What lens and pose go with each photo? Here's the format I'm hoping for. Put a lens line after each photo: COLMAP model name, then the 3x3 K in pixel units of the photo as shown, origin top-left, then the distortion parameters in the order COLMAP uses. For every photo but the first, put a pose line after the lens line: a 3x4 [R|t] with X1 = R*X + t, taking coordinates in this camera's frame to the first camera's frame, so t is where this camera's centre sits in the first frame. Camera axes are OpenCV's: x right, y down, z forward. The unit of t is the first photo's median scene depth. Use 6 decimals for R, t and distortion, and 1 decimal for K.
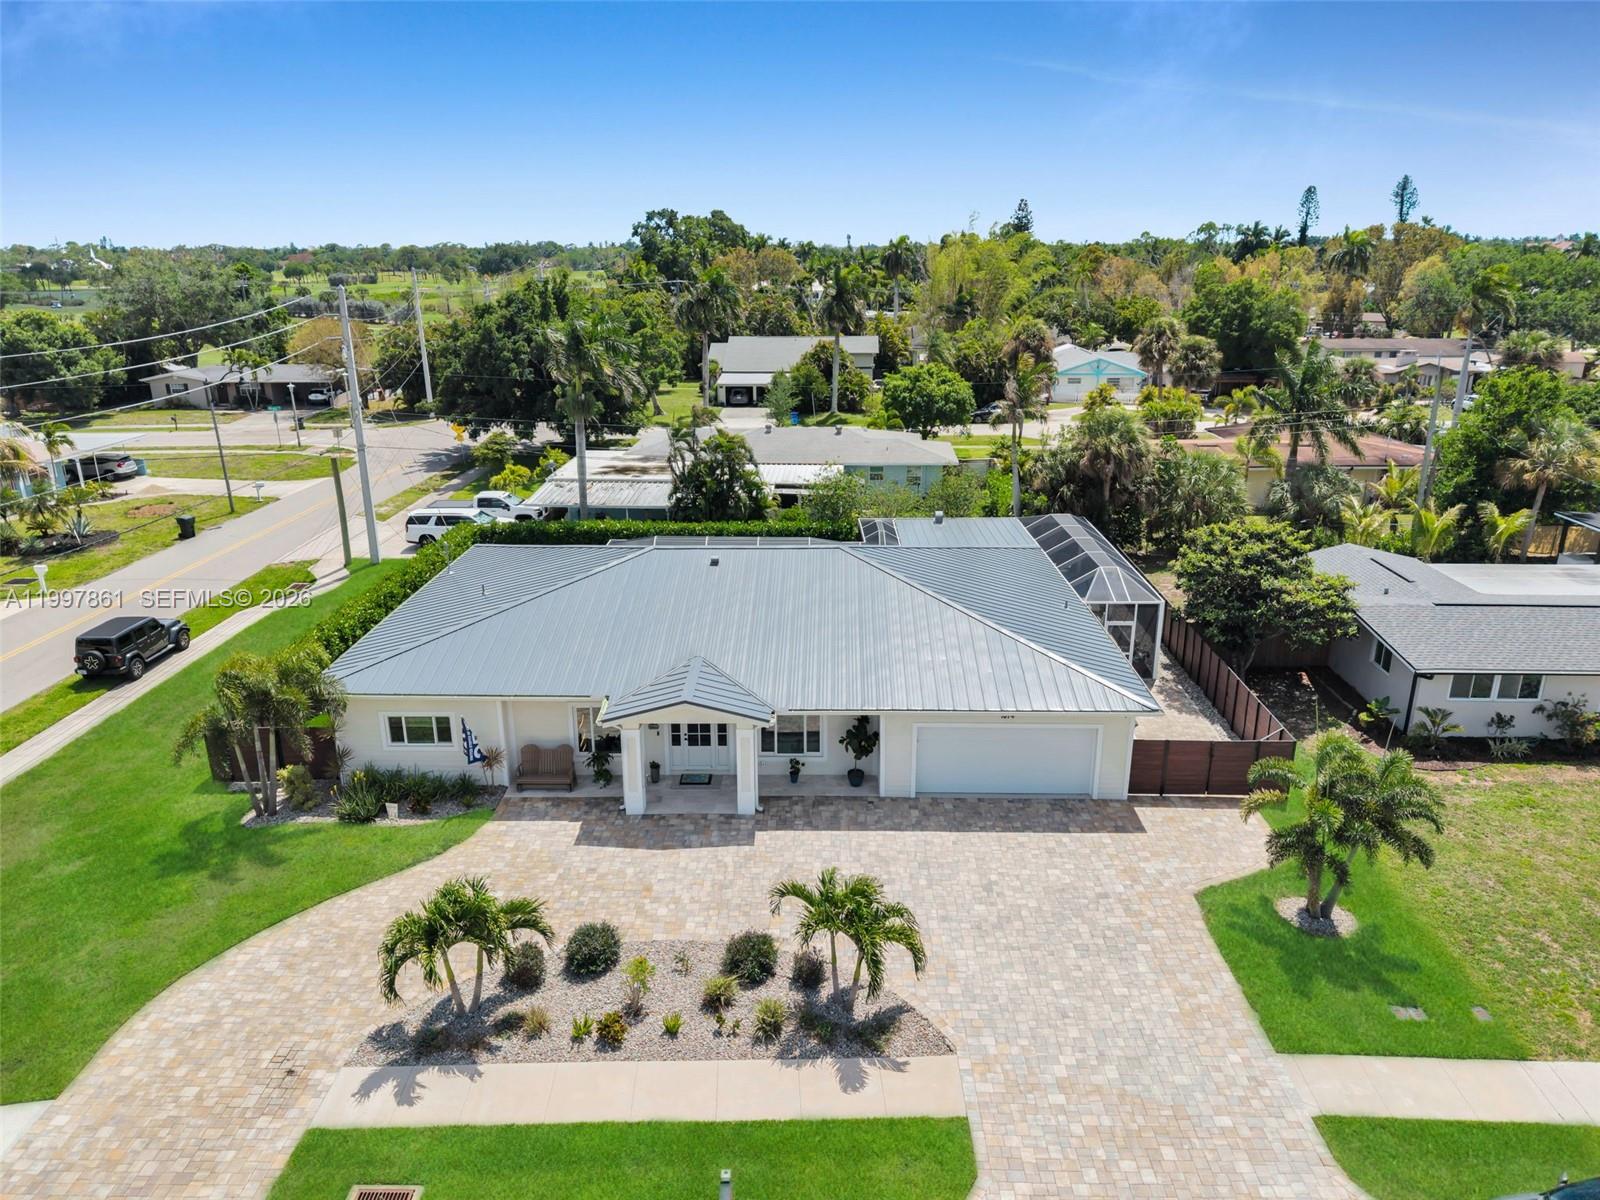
lens RADIAL K [[1065.0, 0, 800.0], [0, 1065.0, 600.0], [0, 0, 1]] dist [0.108727, -0.150781]
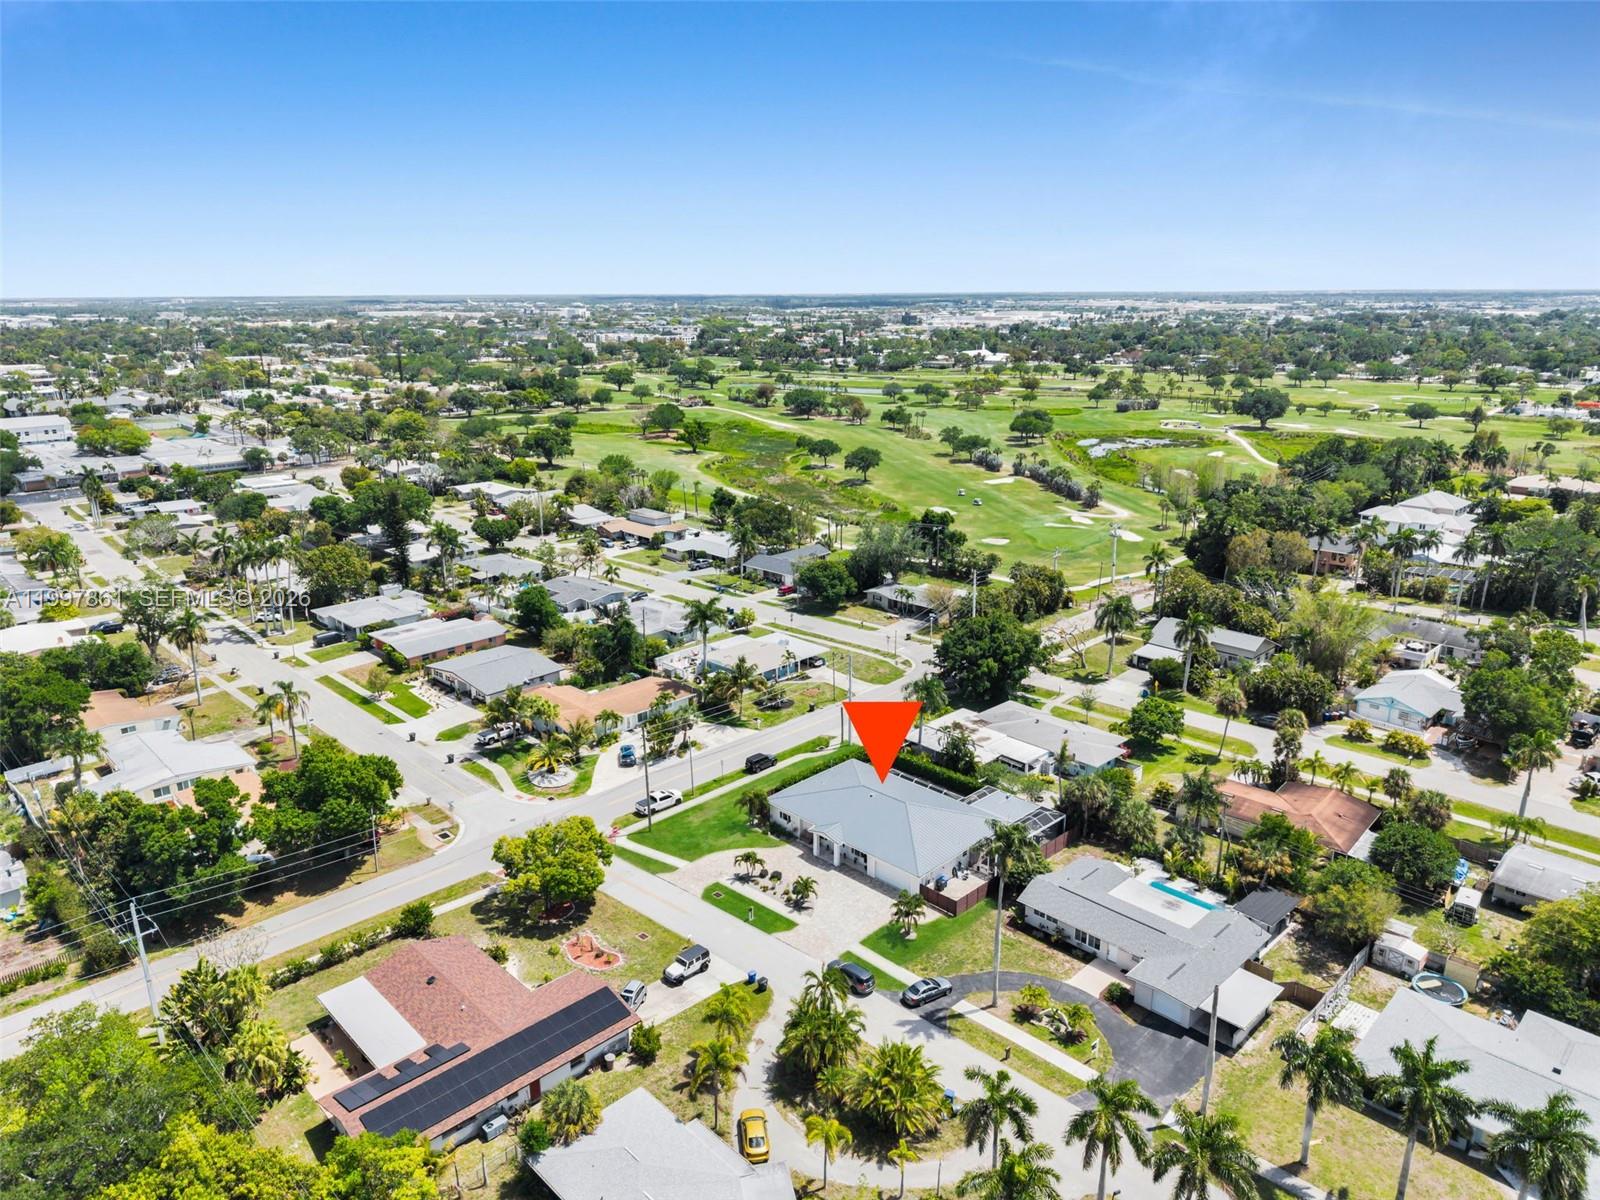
lens RADIAL K [[1065.0, 0, 800.0], [0, 1065.0, 600.0], [0, 0, 1]] dist [0.108727, -0.150781]
pose [[0.732644, 0.189489, -0.653703, 2.148430], [-0.211216, 0.976343, 0.046291, -0.866924], [0.647010, 0.104158, 0.755334, -2.068799]]
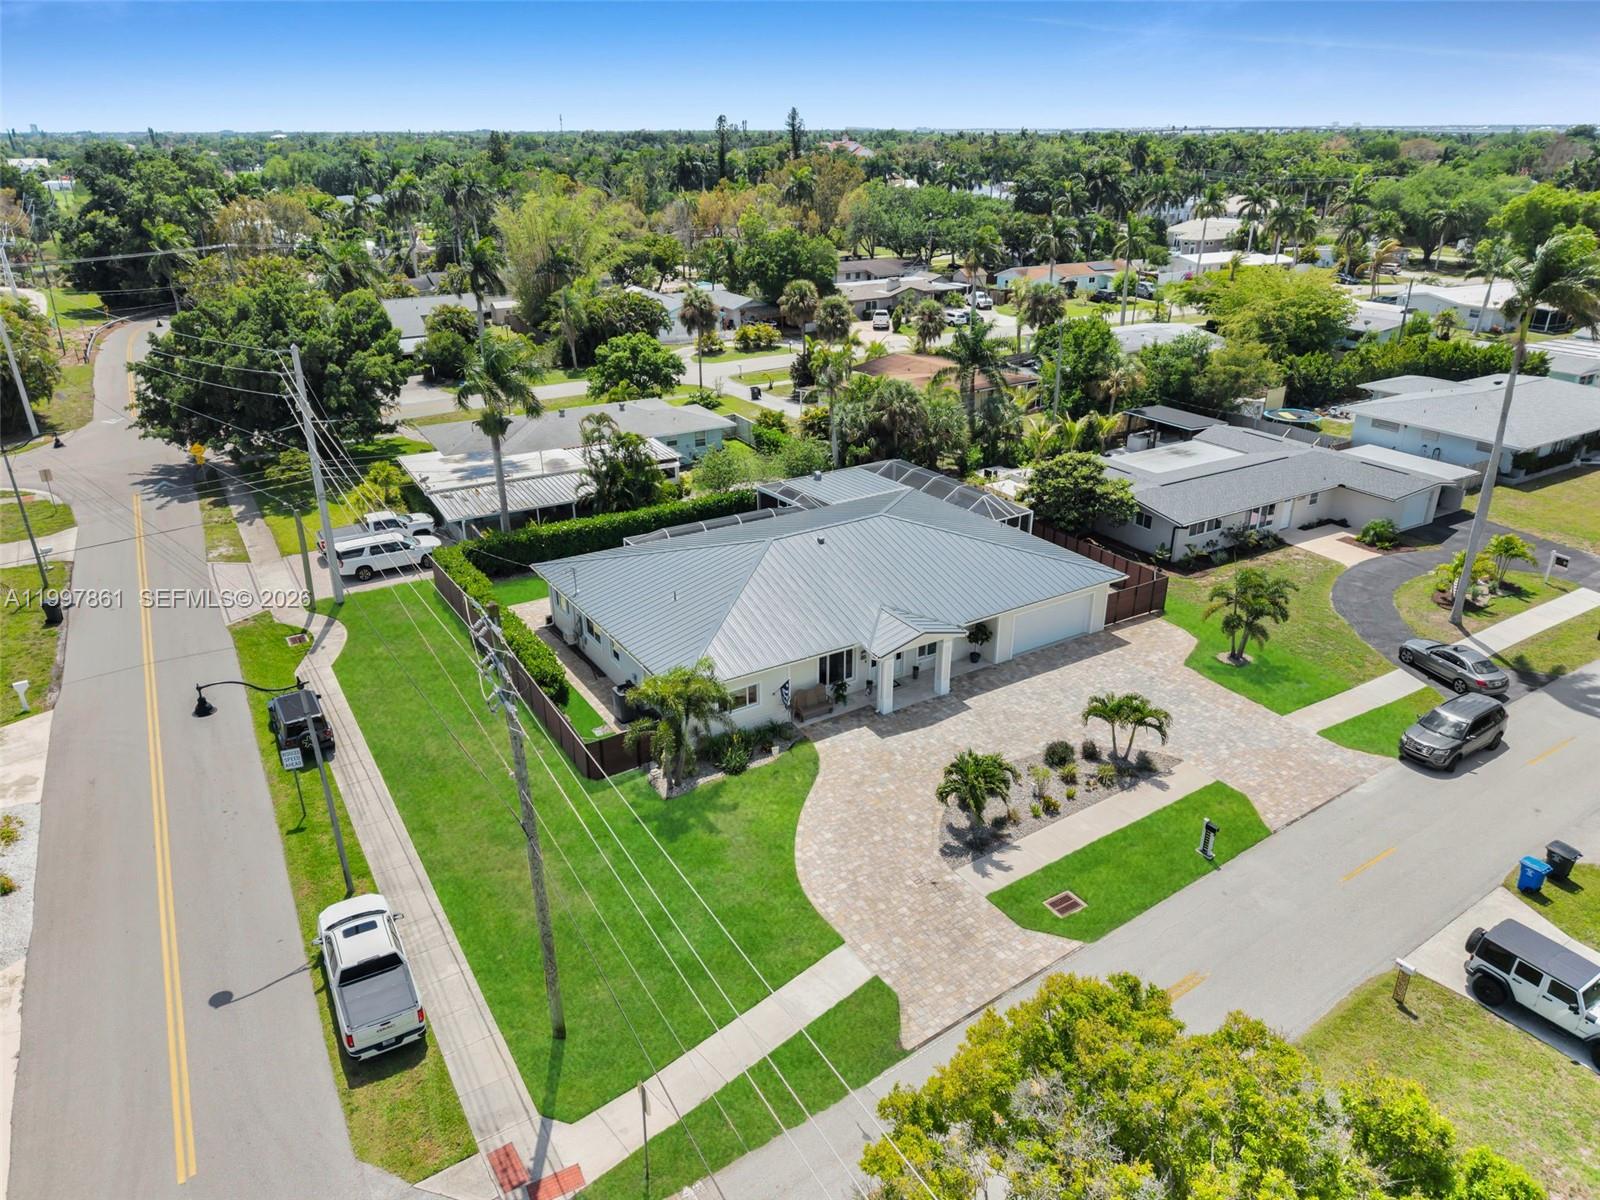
lens RADIAL K [[1065.0, 0, 800.0], [0, 1065.0, 600.0], [0, 0, 1]] dist [0.108727, -0.150781]
pose [[0.833129, -0.220921, 0.507040, -0.950923], [0.171149, 0.974741, 0.143484, -0.189795], [-0.525932, -0.032761, 0.849896, -0.213763]]
